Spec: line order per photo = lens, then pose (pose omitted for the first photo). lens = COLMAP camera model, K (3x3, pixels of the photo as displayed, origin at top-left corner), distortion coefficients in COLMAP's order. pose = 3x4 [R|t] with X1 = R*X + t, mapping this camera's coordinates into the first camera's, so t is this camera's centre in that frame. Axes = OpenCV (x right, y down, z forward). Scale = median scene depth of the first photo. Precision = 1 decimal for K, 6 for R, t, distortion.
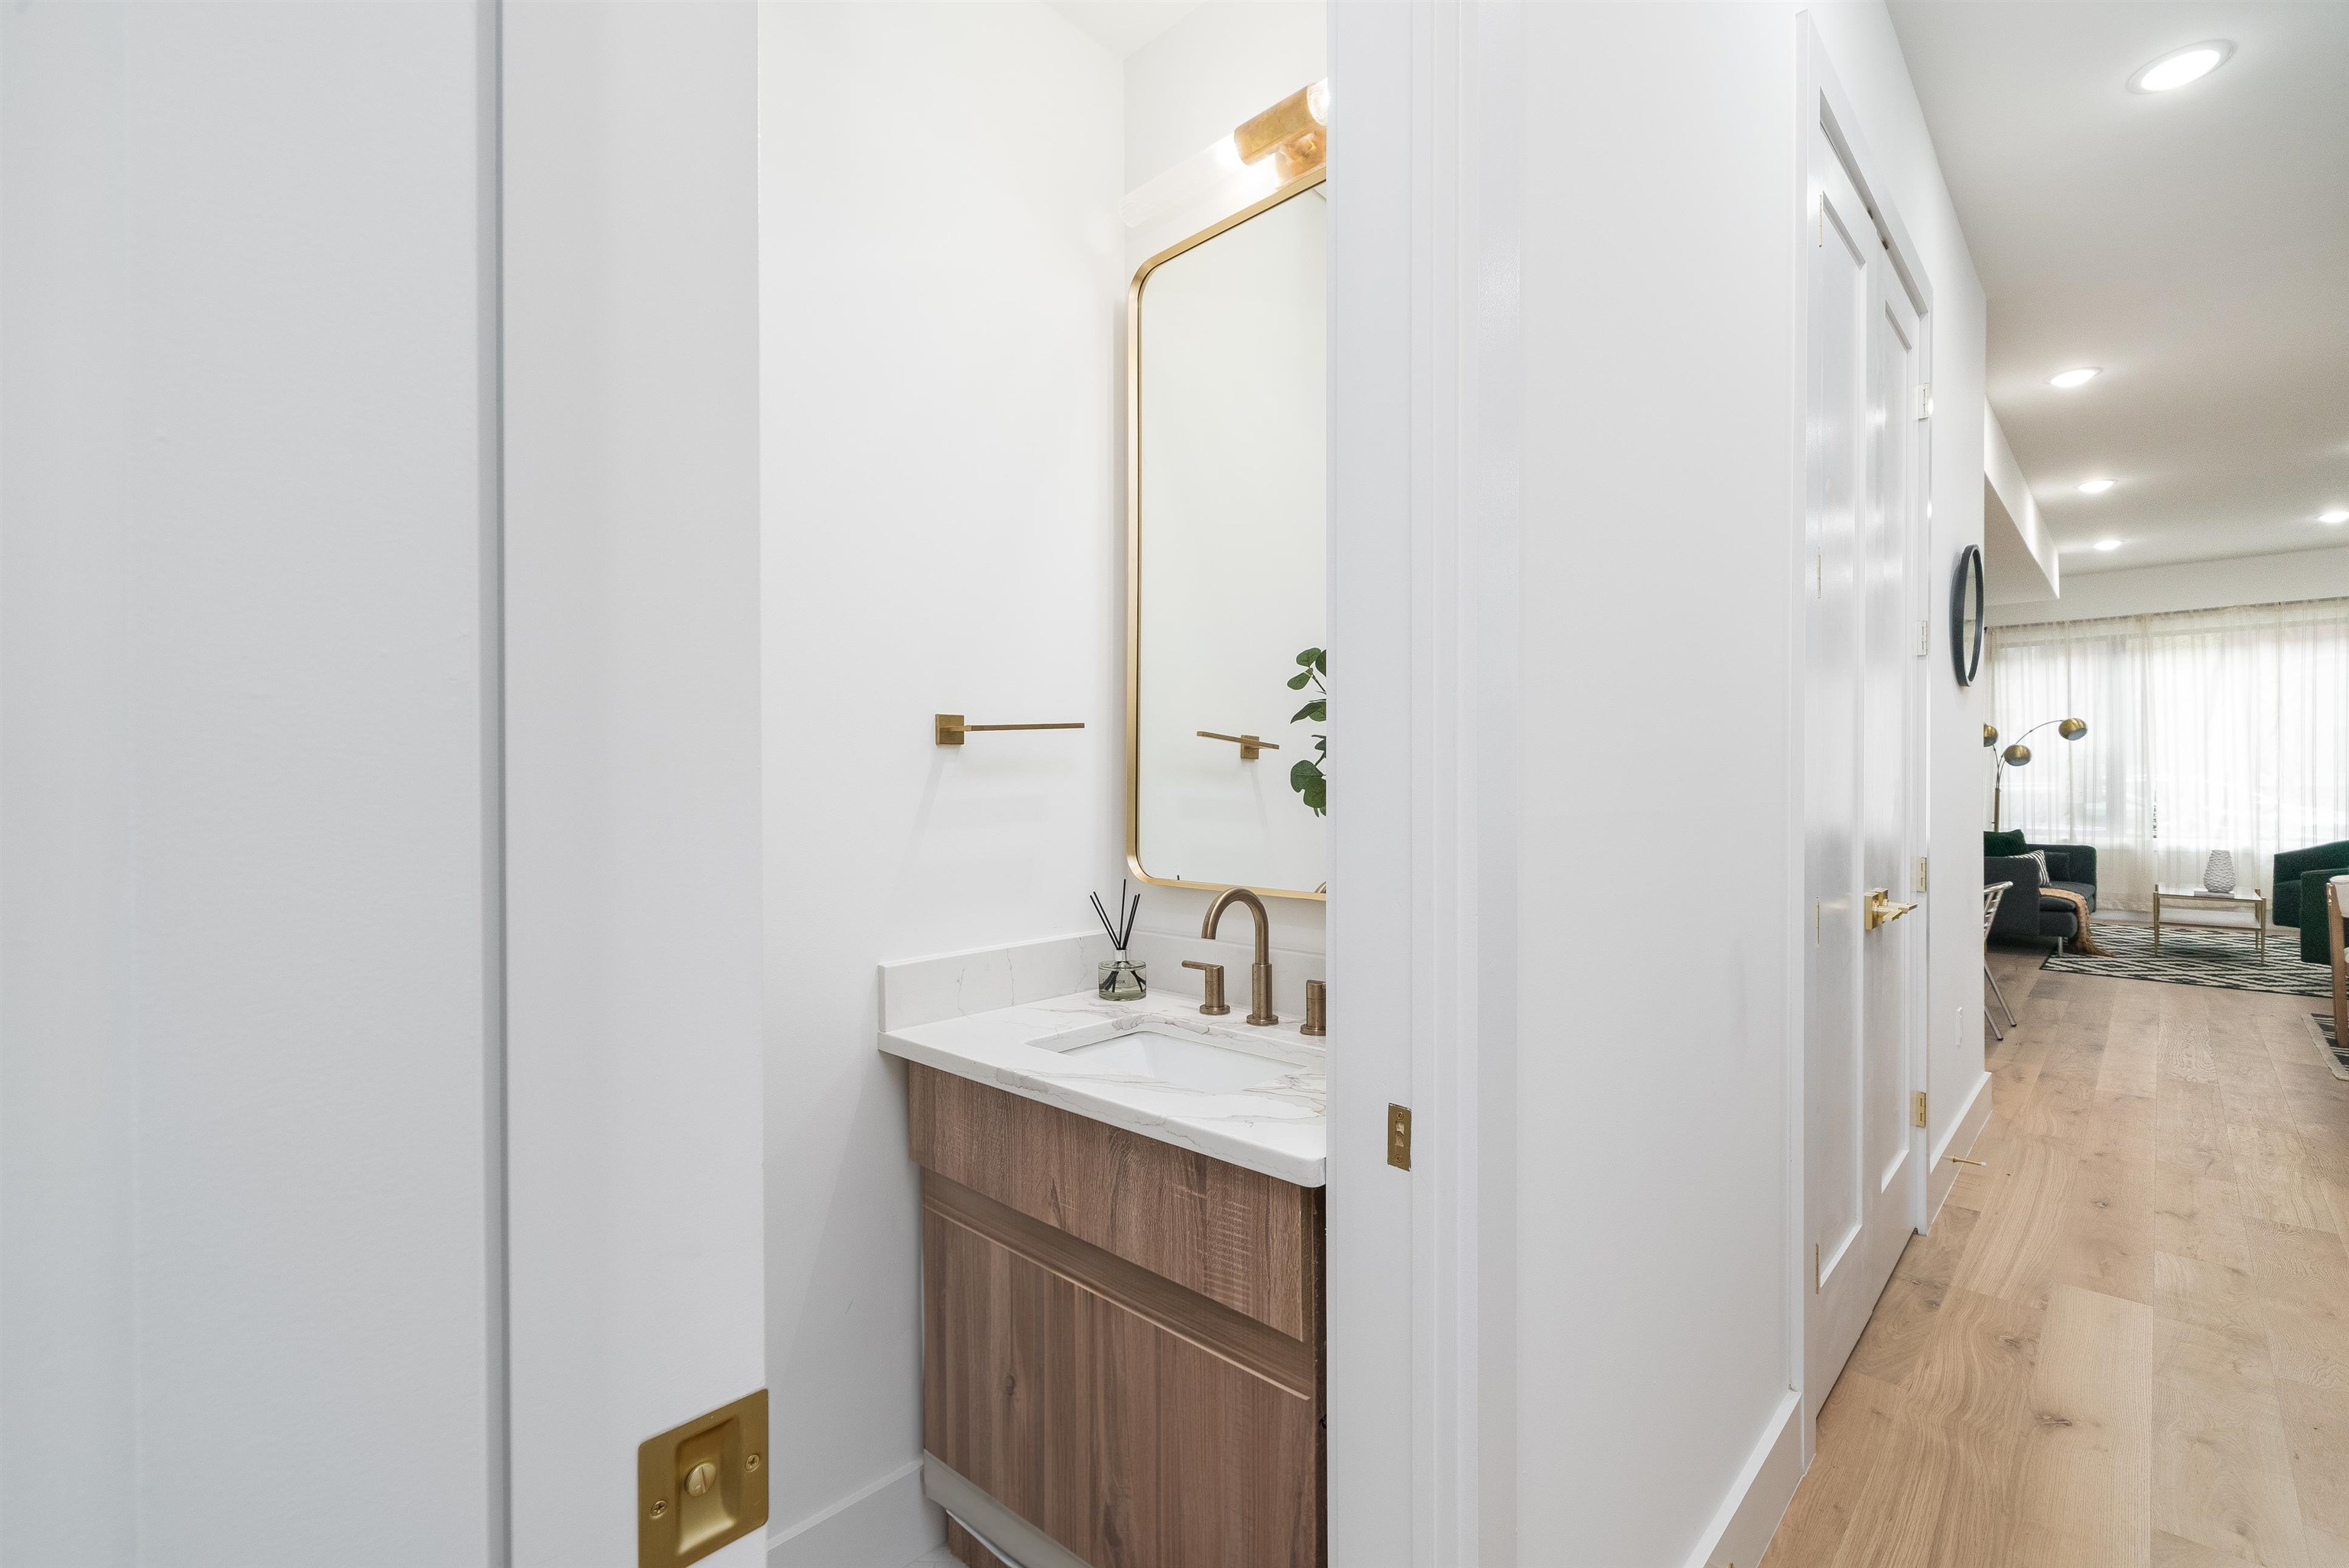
lens RADIAL K [[1042.7, 0, 1171.2], [0, 1042.7, 780.0], [0, 0, 1]] dist [0.000542, 0.001582]
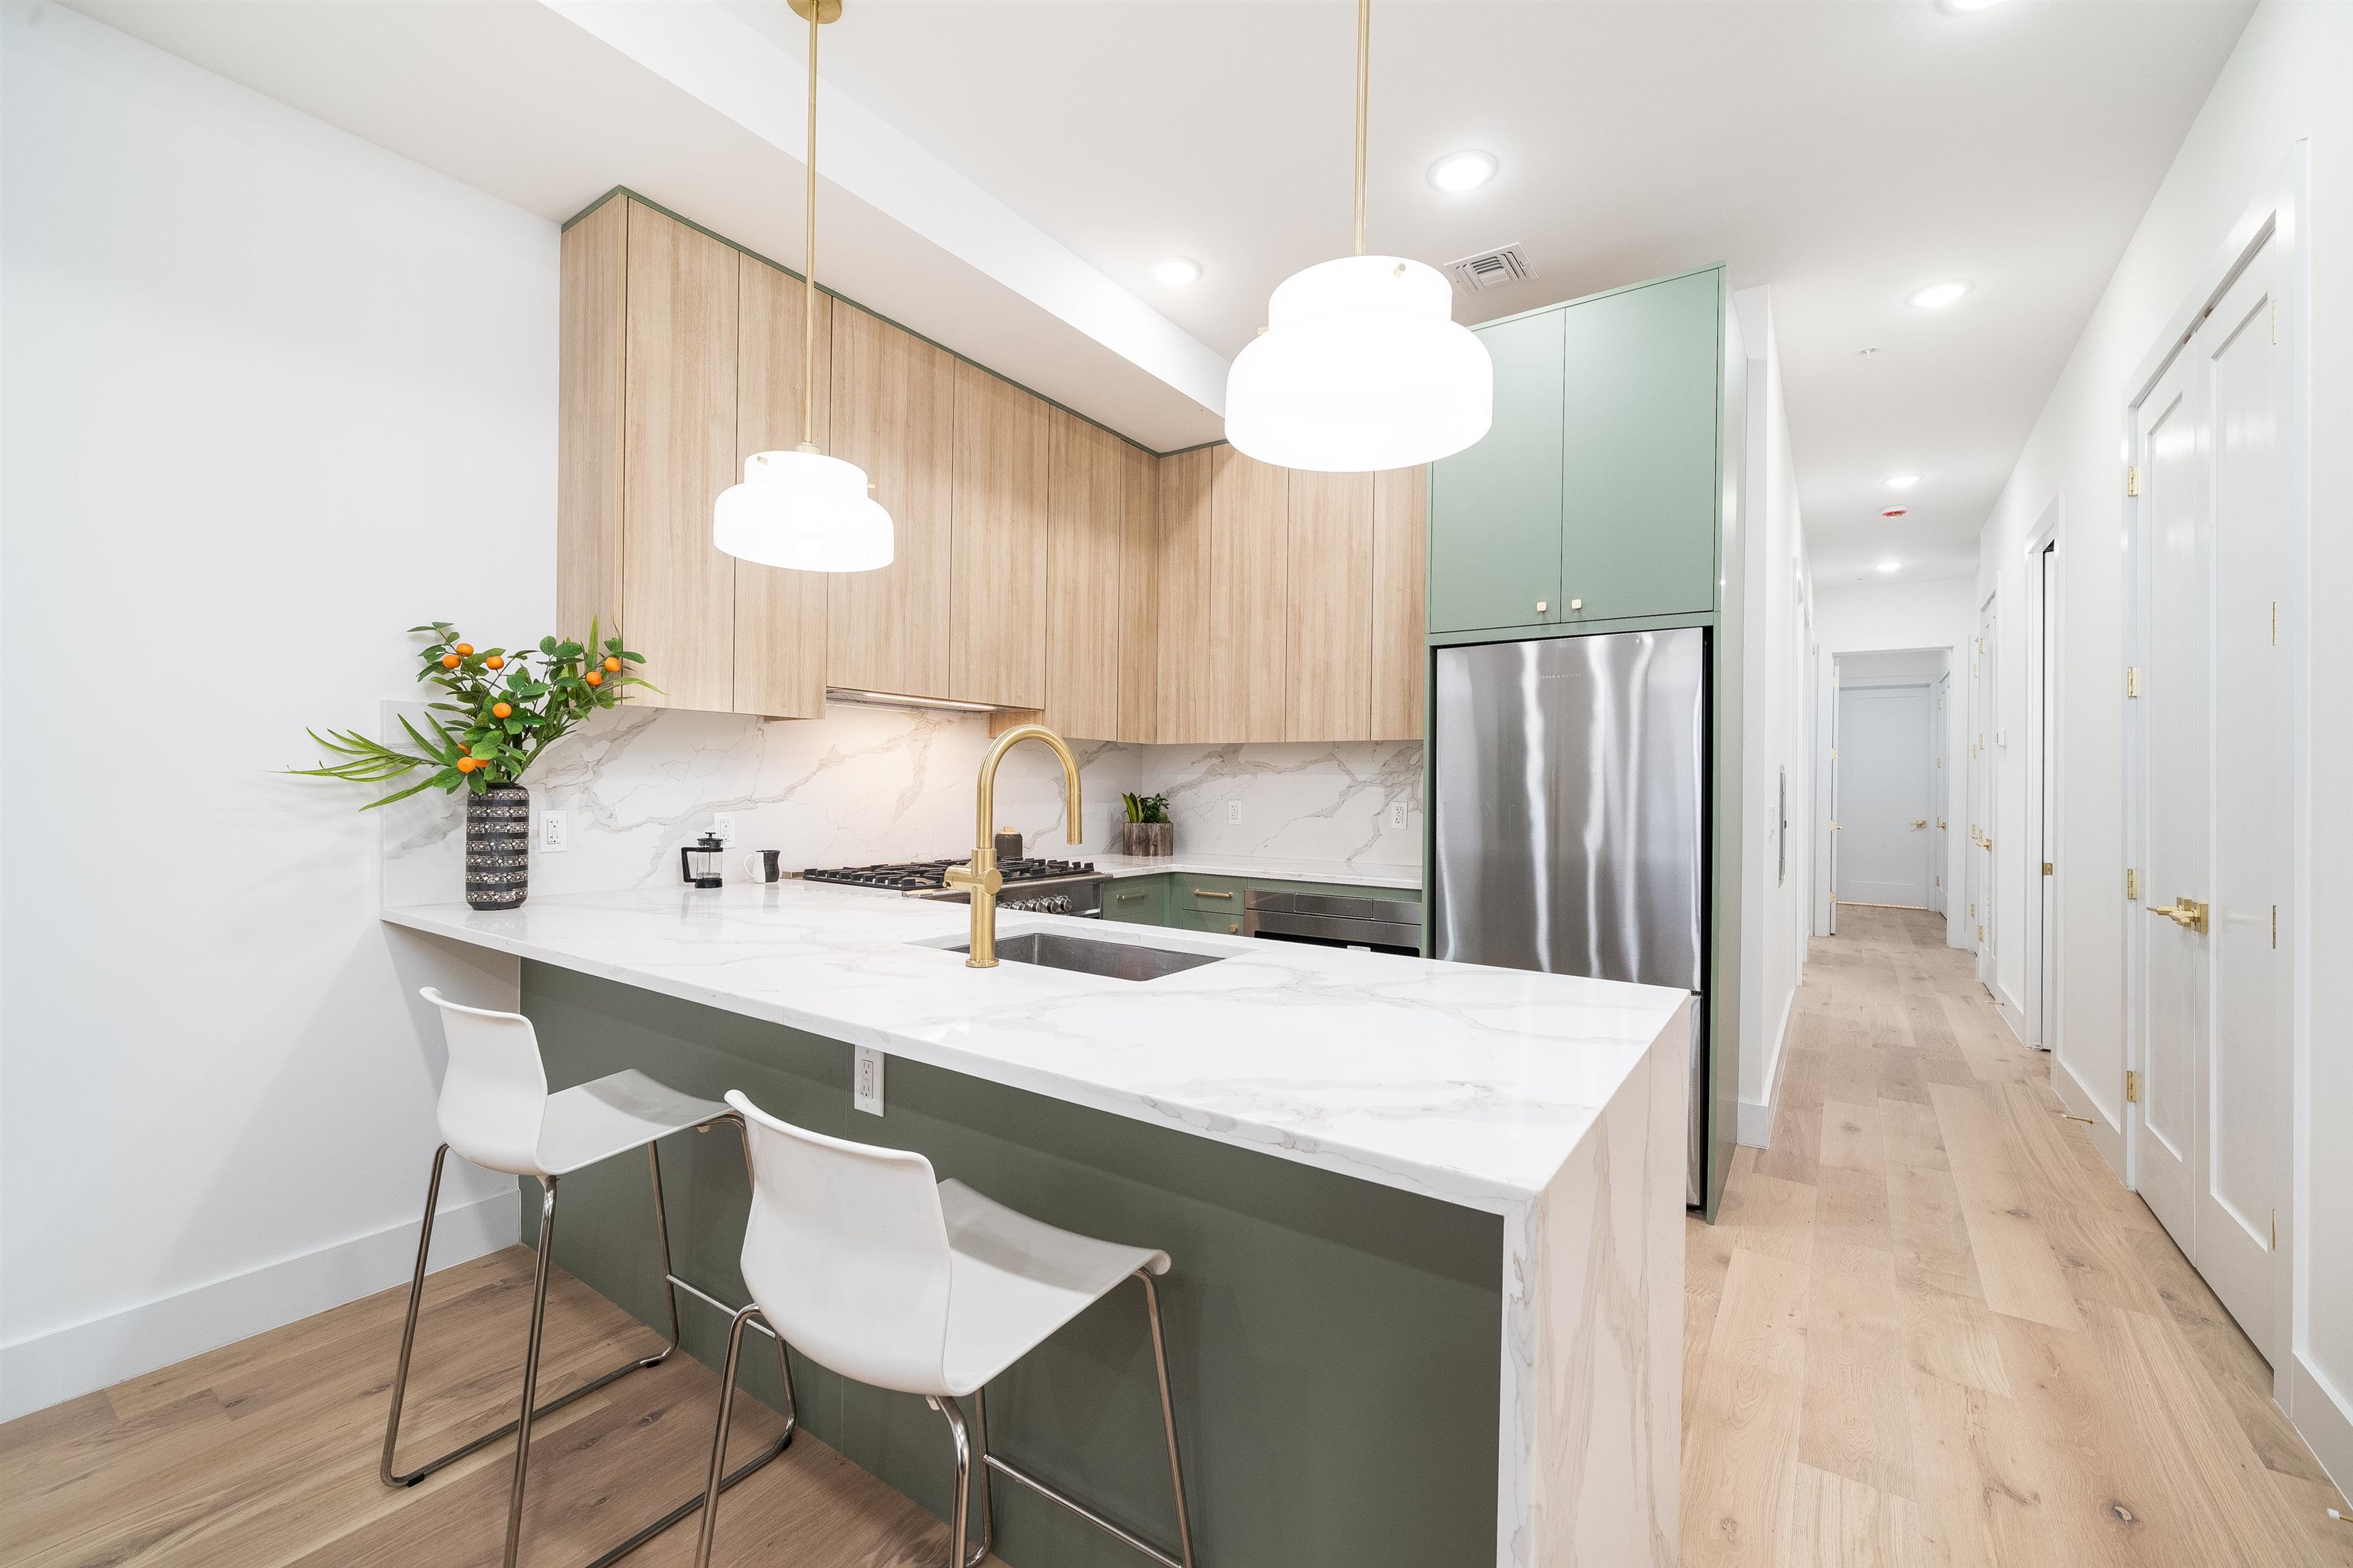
lens RADIAL K [[967.4, 0, 1180.2], [0, 967.4, 790.0], [0, 0, 1]] dist [0.005239, -0.000571]
pose [[-0.987724, -0.005160, -0.156126, 0.653465], [-0.004923, 0.999986, -0.001904, -0.002851], [0.156134, -0.001112, -0.987735, 0.633322]]
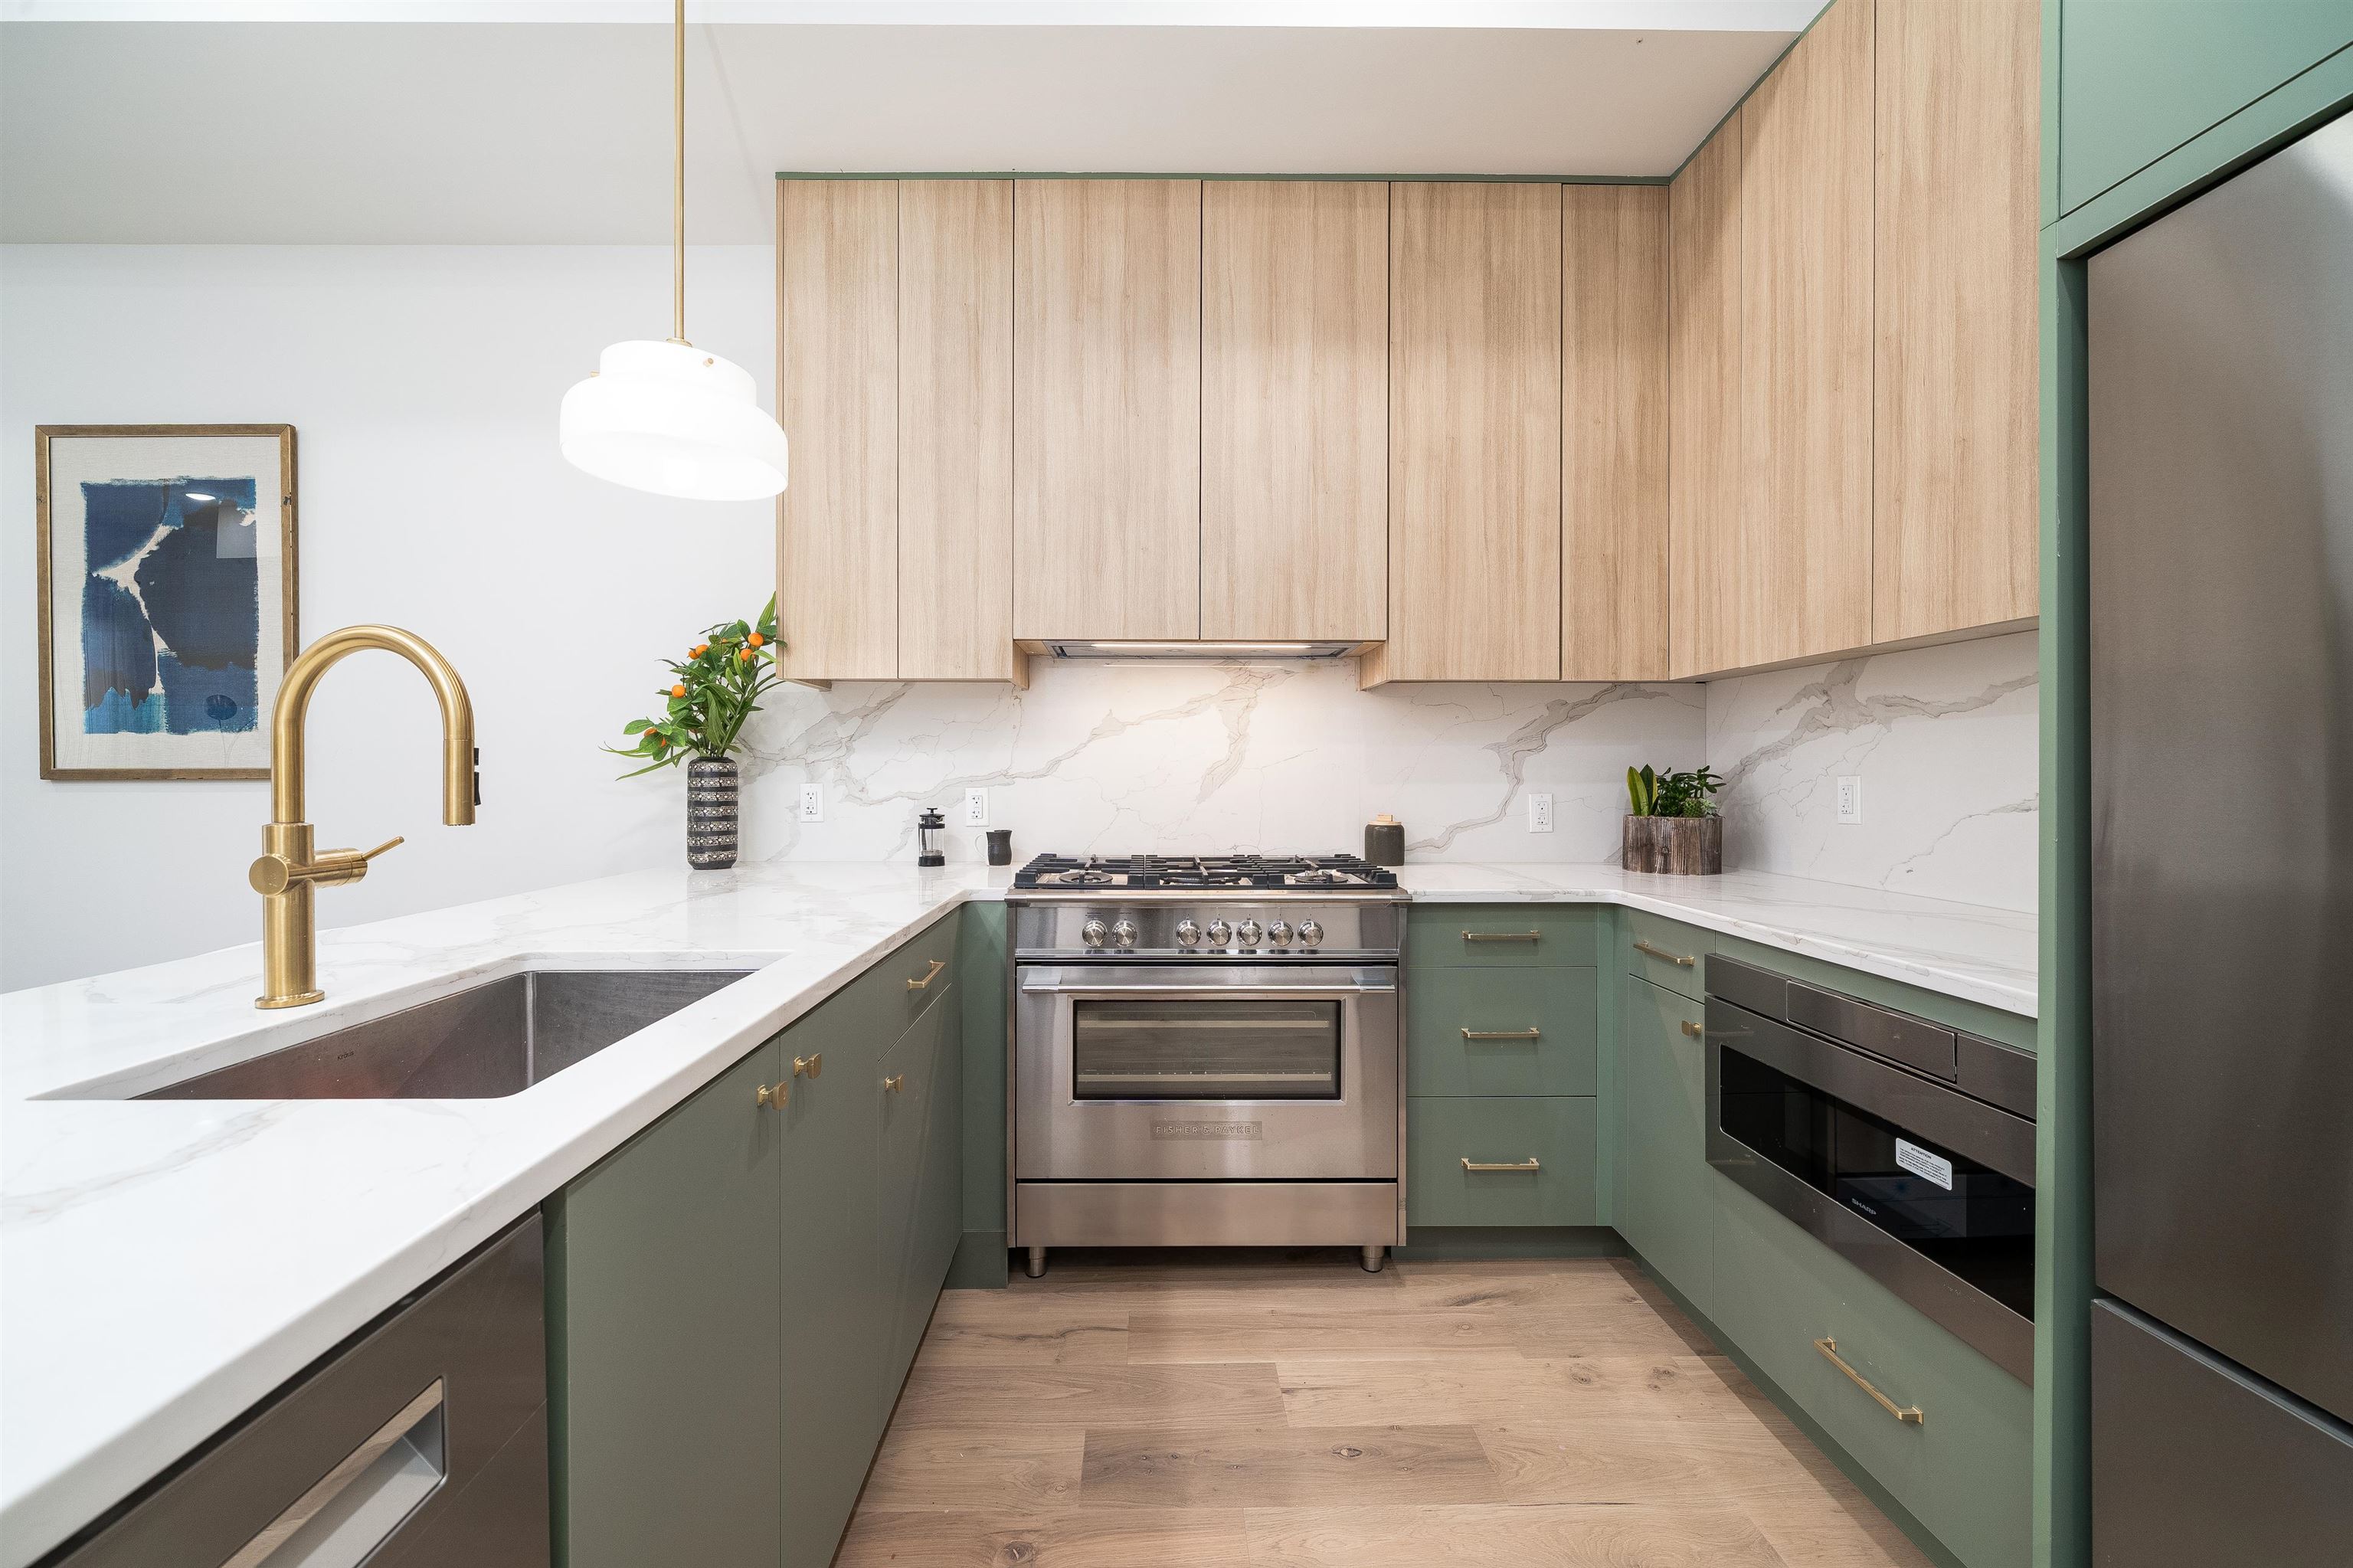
lens RADIAL K [[861.2, 0, 1096.2], [0, 861.2, 785.5], [0, 0, 1]] dist [-0.006707, 0.000565]
pose [[-0.692390, -0.002369, 0.721519, 0.485040], [-0.002046, 0.999997, 0.001320, 0.005858], [-0.721520, -0.000562, -0.692393, 0.387498]]
